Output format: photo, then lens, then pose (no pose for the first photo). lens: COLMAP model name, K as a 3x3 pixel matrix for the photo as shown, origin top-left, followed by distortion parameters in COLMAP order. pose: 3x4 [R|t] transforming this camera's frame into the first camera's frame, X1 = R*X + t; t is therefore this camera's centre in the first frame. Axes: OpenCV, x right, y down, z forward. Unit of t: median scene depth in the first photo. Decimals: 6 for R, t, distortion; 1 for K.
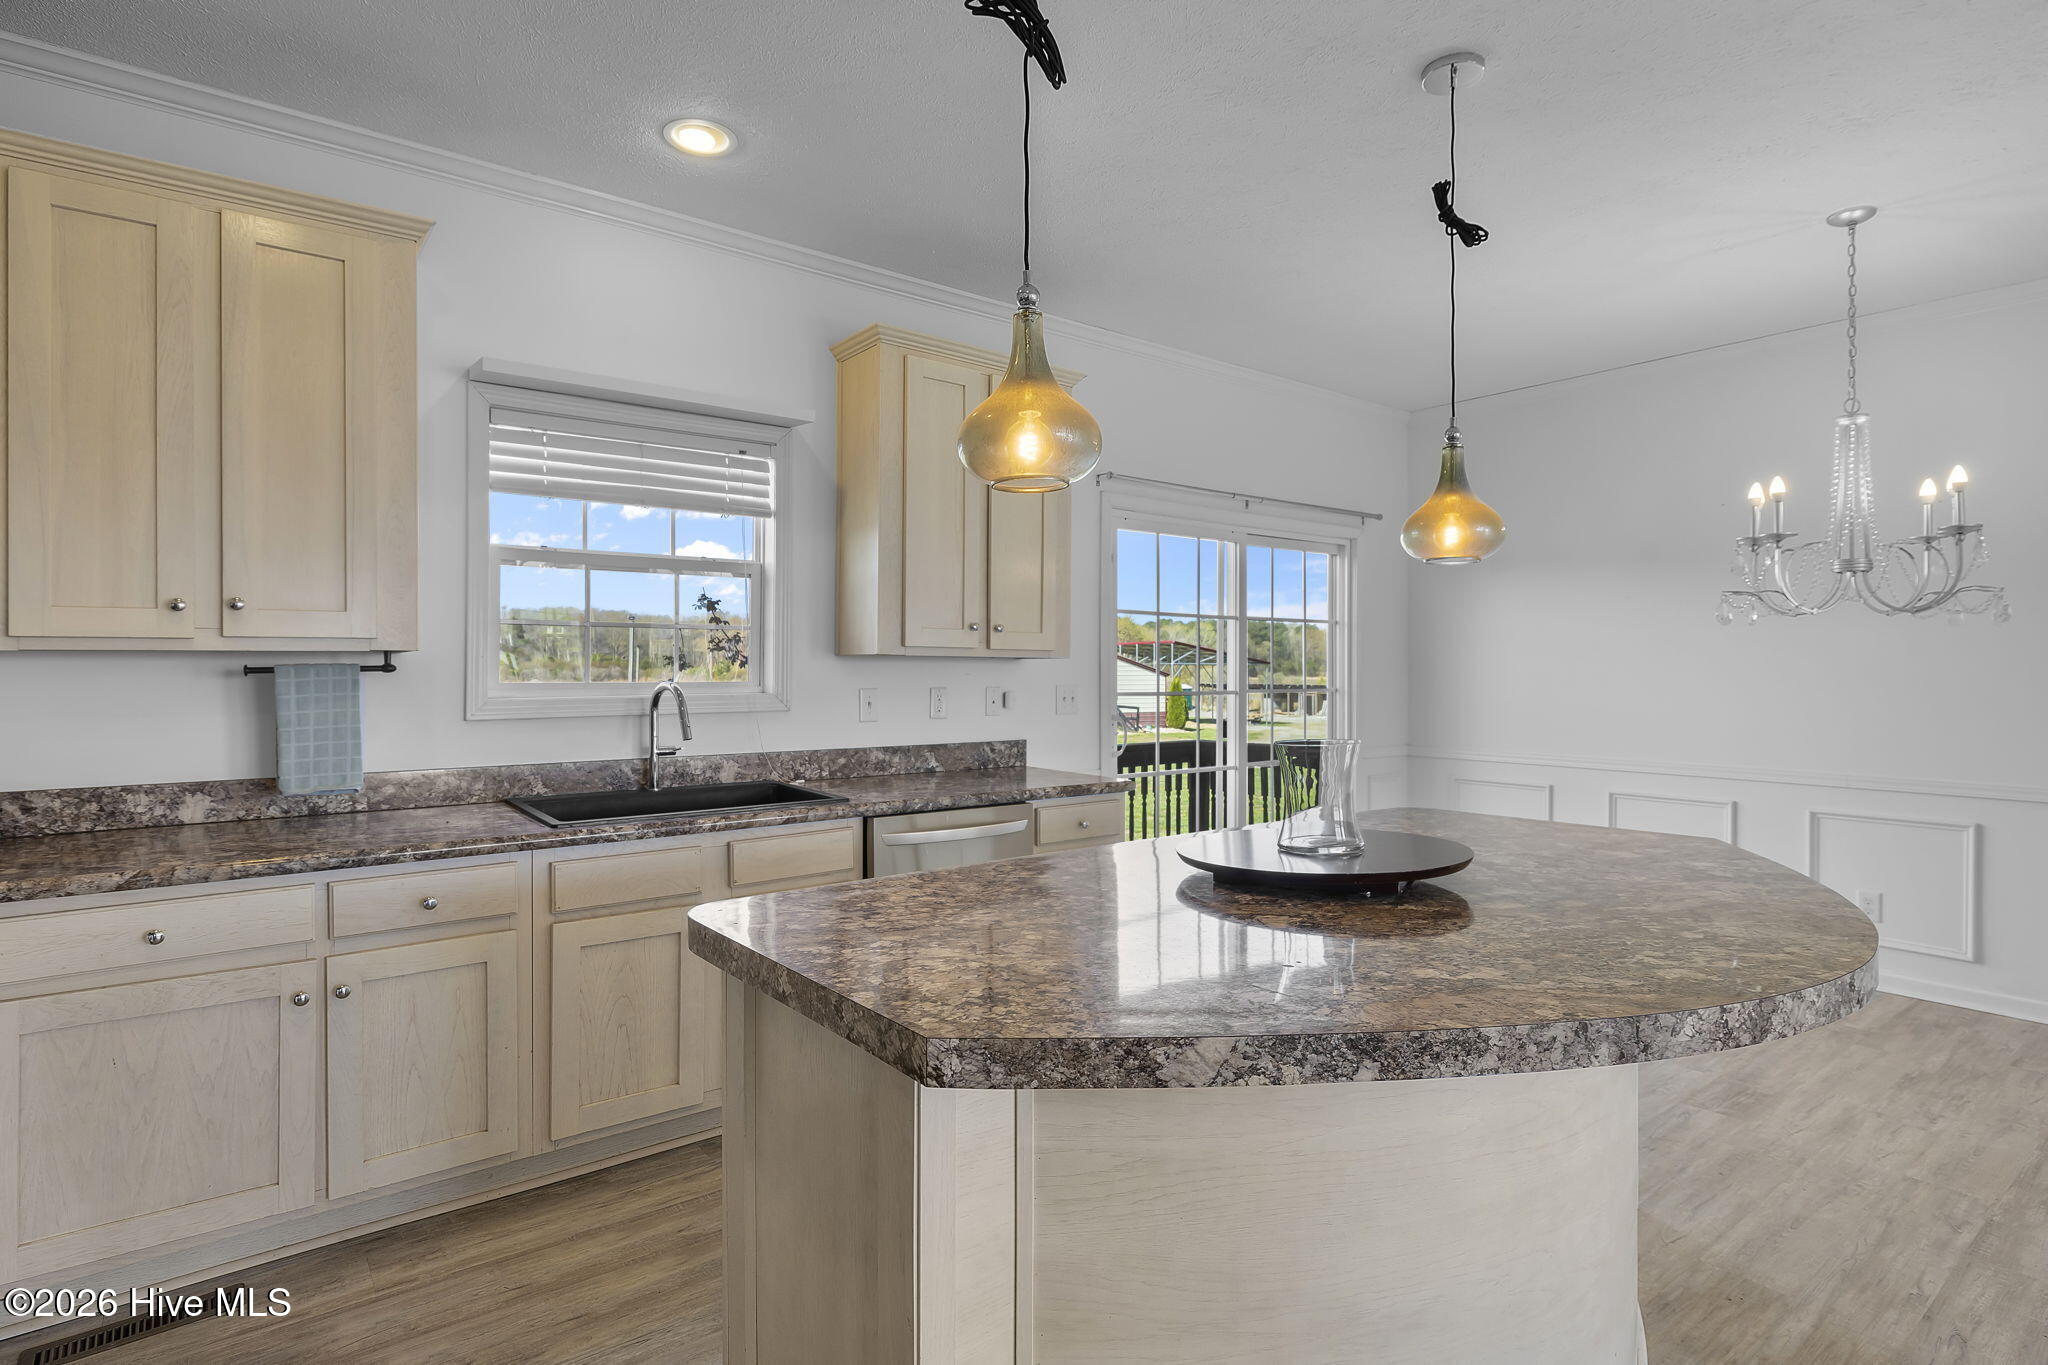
lens RADIAL K [[1043.7, 0, 1013.0], [0, 1043.7, 665.0], [0, 0, 1]] dist [-0.002662, 0.000556]
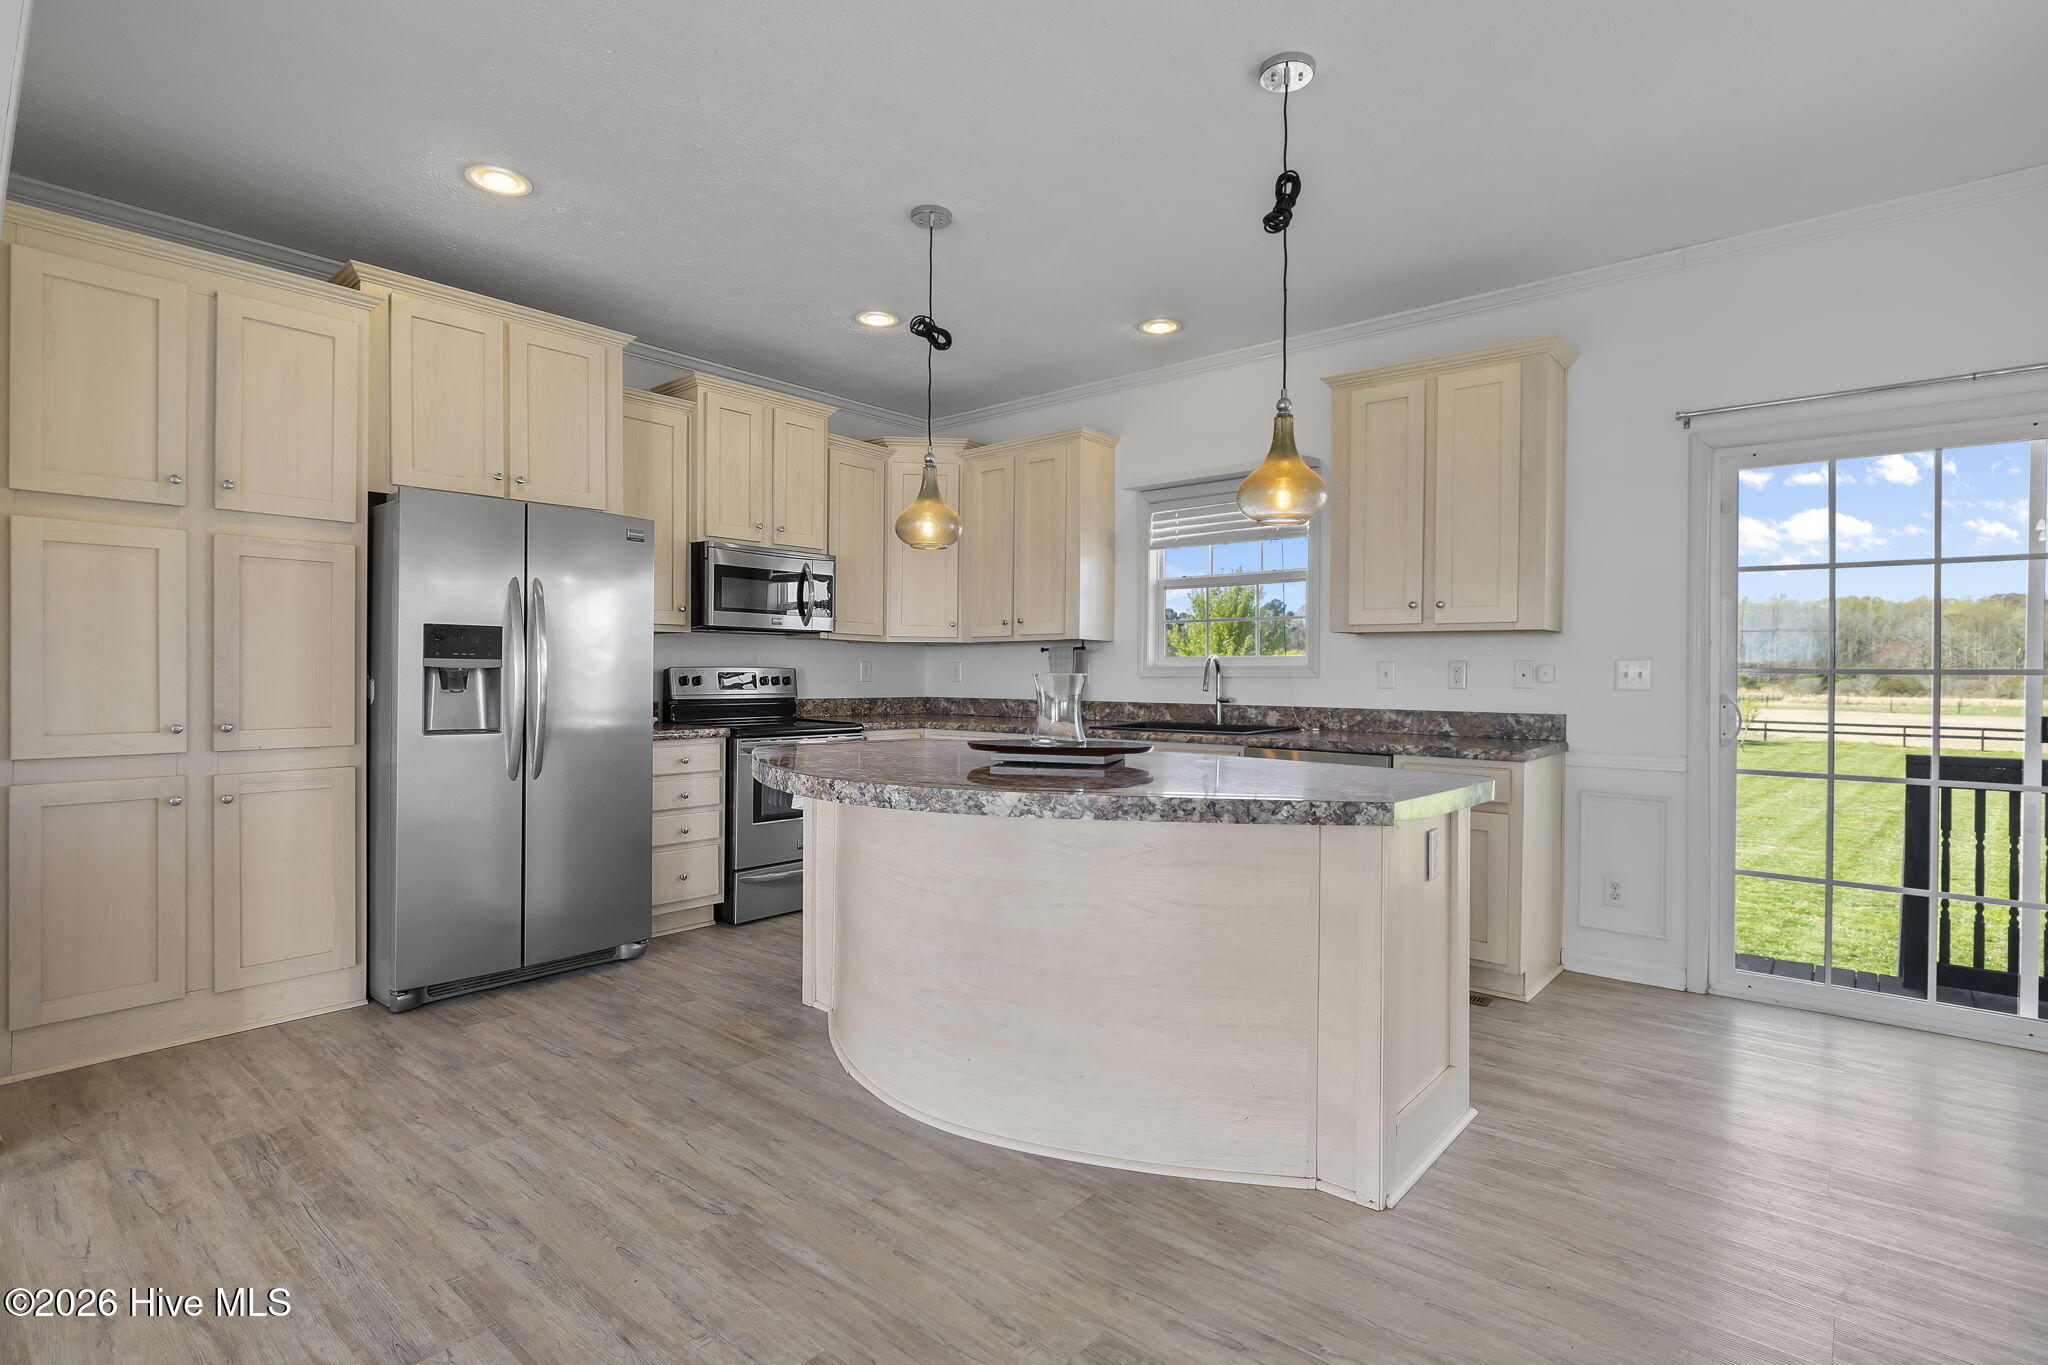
lens RADIAL K [[986.8, 0, 1013.4], [0, 986.8, 670.0], [0, 0, 1]] dist [-0.002374, 0.001083]
pose [[0.199262, -0.004689, -0.979935, 1.031967], [-0.003315, 0.999980, -0.005459, 0.046307], [0.979941, 0.004336, 0.199243, 0.391810]]
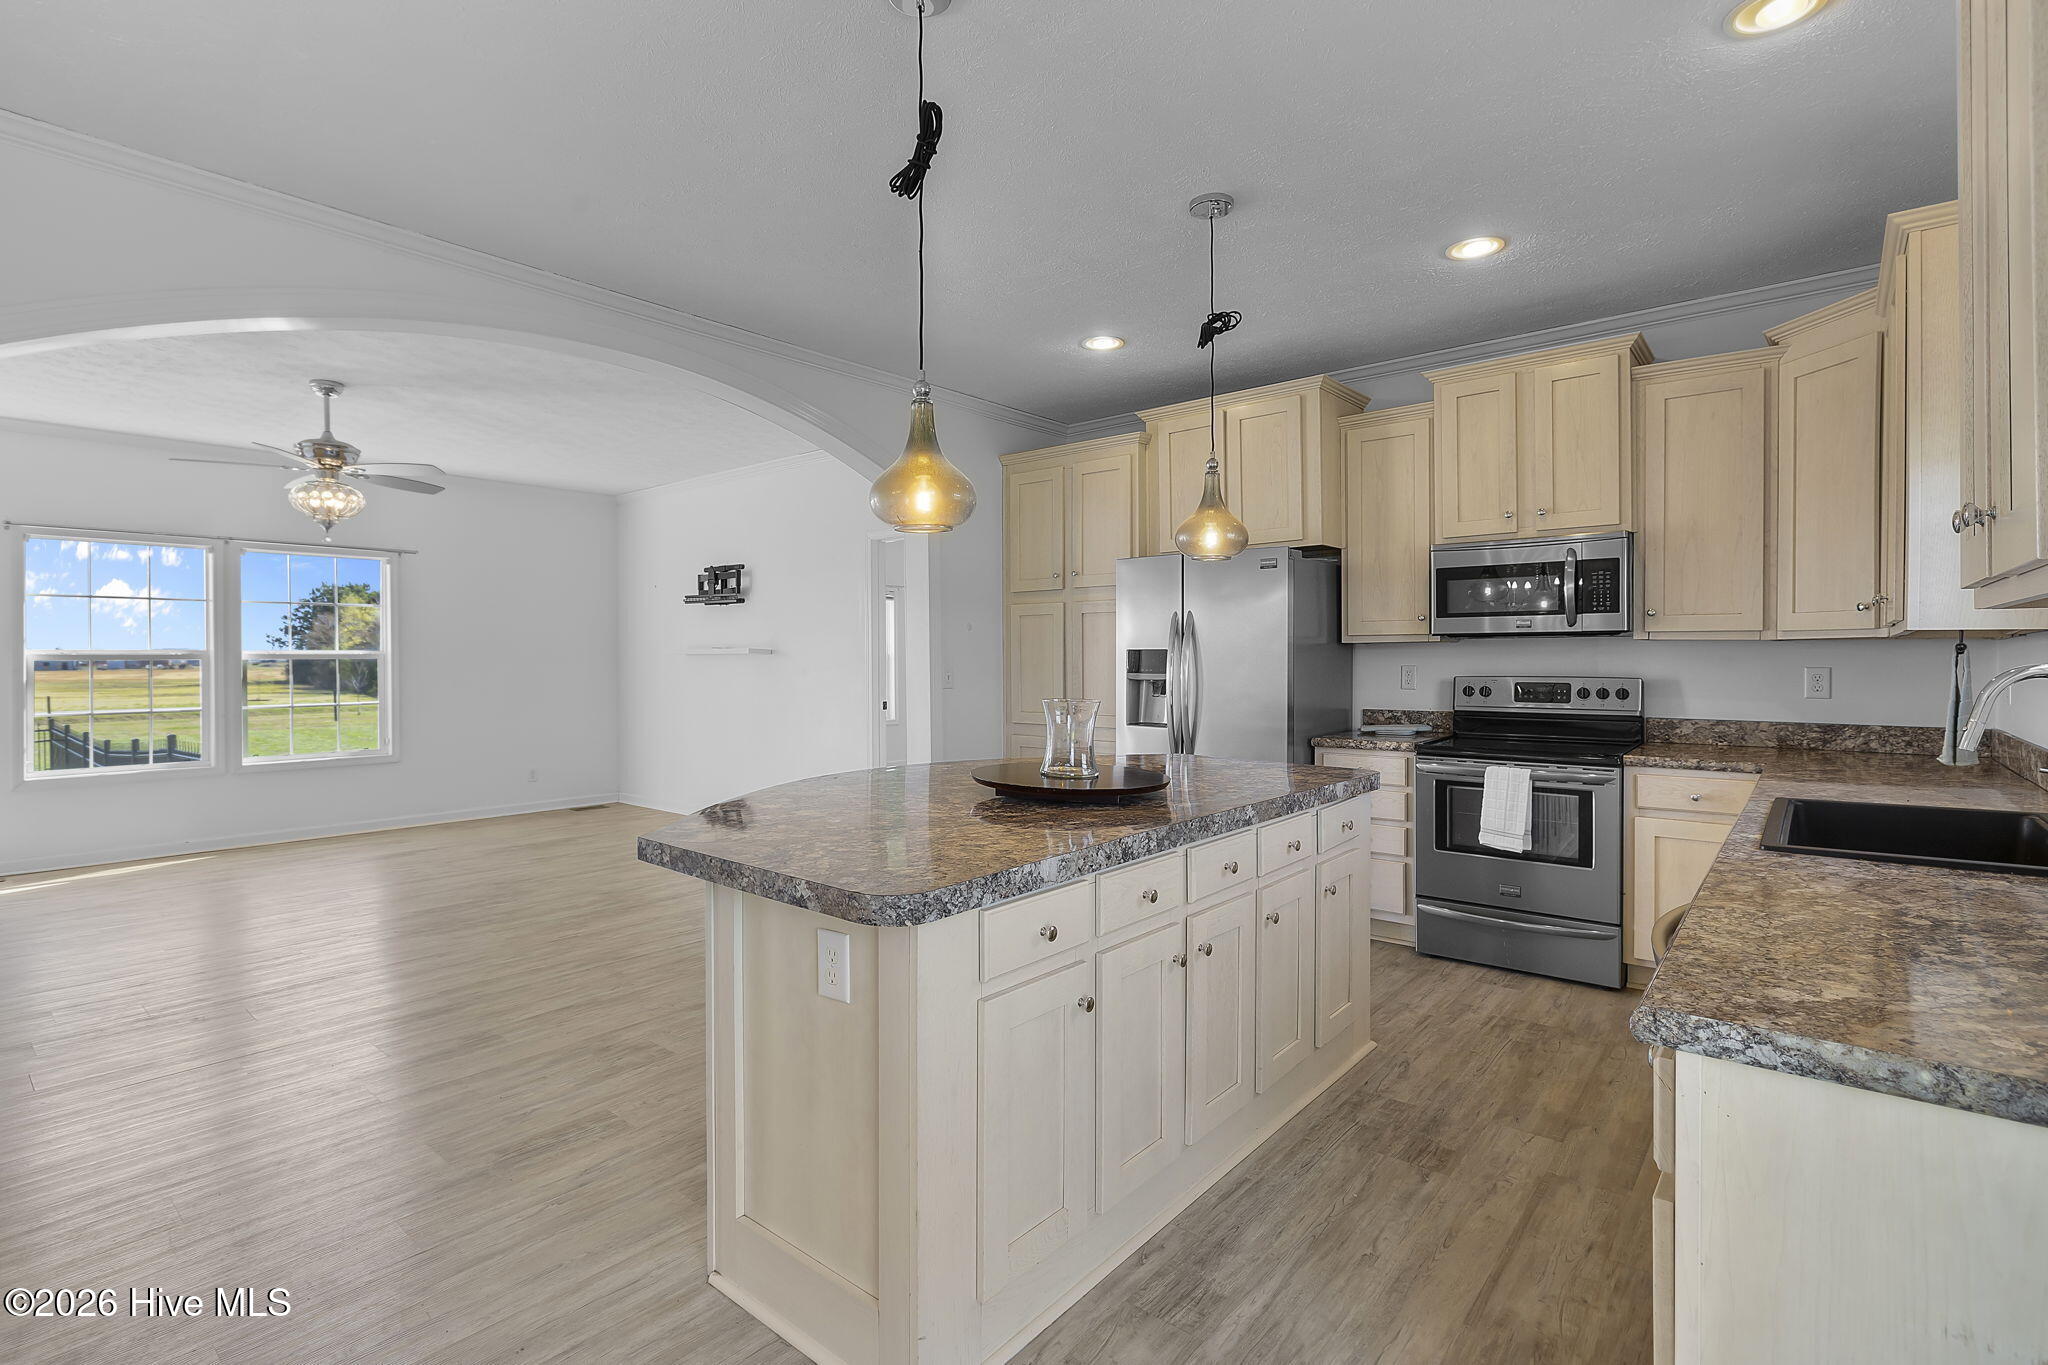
lens RADIAL K [[954.0, 0, 1034.2], [0, 954.0, 661.9], [0, 0, 1]] dist [-0.001986, -0.000997]
pose [[-0.973656, 0.002767, -0.228006, 0.389826], [0.002644, 0.999996, 0.000845, 0.011867], [0.228008, 0.000220, -0.973659, 1.375669]]
